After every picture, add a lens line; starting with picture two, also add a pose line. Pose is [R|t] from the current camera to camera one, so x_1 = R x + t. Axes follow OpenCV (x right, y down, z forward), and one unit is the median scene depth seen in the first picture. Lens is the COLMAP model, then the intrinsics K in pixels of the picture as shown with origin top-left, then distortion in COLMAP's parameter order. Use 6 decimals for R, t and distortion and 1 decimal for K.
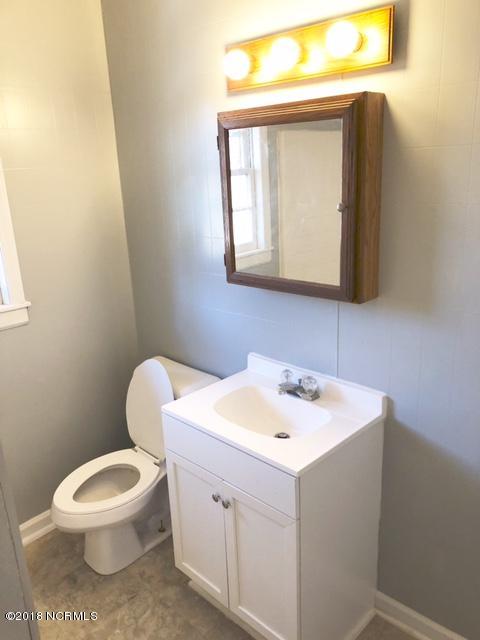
lens RADIAL K [[518.4, 0, 240.0], [0, 518.4, 320.0], [0, 0, 1]] dist [0.163583, -0.317621]
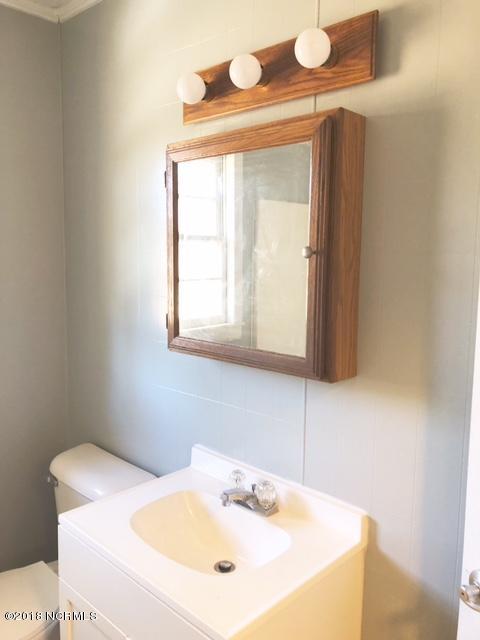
lens RADIAL K [[518.4, 0, 240.0], [0, 518.4, 320.0], [0, 0, 1]] dist [0.163583, -0.317621]
pose [[0.998269, 0.056124, 0.017603, 0.072143], [-0.052300, 0.983884, -0.170990, 0.012453], [-0.026916, 0.169774, 0.985115, 0.230319]]
